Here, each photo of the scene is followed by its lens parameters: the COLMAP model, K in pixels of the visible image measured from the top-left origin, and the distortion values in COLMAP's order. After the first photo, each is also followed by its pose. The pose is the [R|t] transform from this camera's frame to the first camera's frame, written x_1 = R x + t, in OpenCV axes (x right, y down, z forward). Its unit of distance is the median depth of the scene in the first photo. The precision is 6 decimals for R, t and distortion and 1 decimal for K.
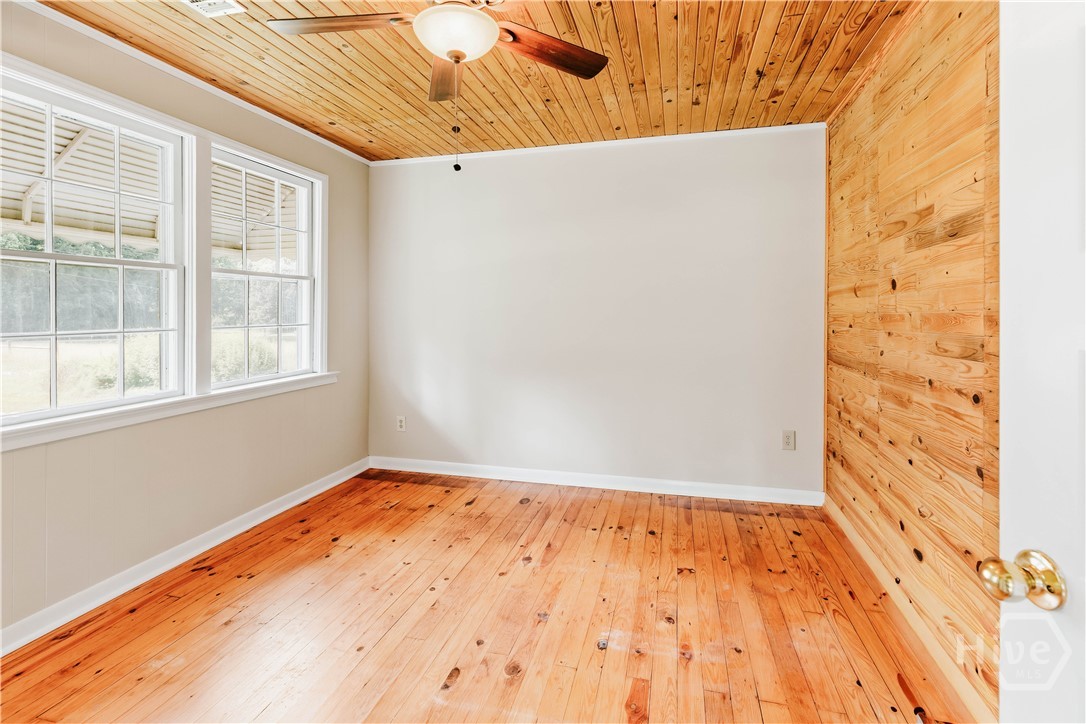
lens RADIAL K [[500.3, 0, 544.2], [0, 500.3, 314.1], [0, 0, 1]] dist [0.000144, 0.000233]
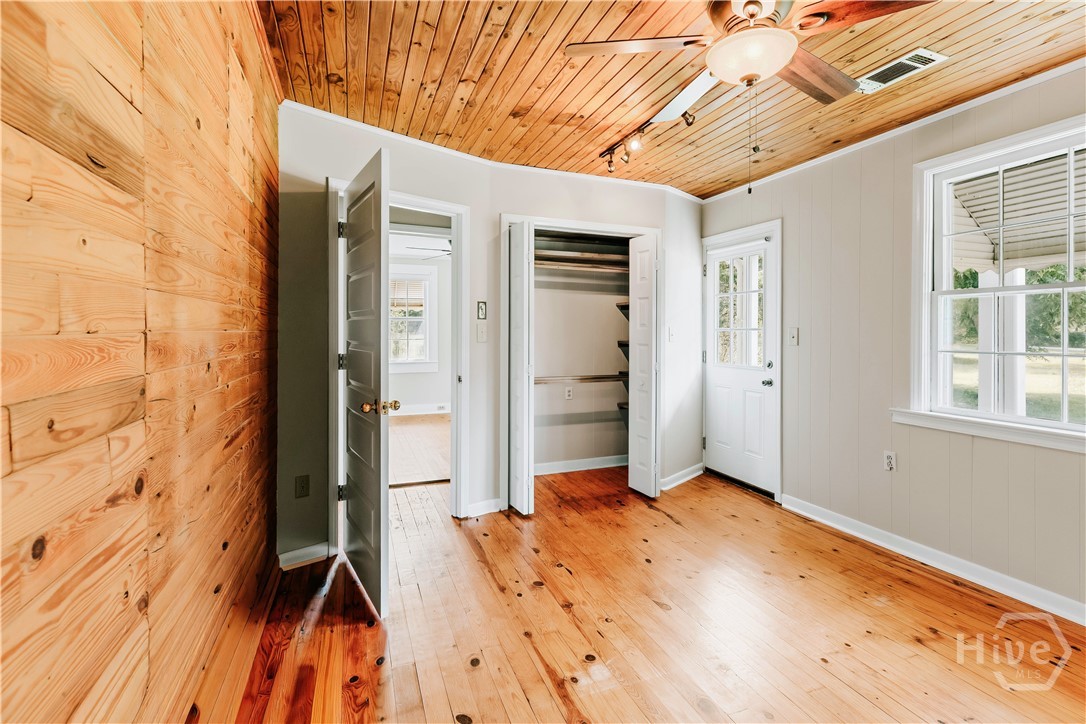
lens RADIAL K [[502.2, 0, 549.4], [0, 502.2, 340.7], [0, 0, 1]] dist [0.001638, 0.000158]
pose [[-0.806050, 0.007362, -0.591802, 0.733646], [-0.003141, 0.999855, 0.016717, -0.008389], [0.591839, 0.015333, -0.805910, 1.553478]]
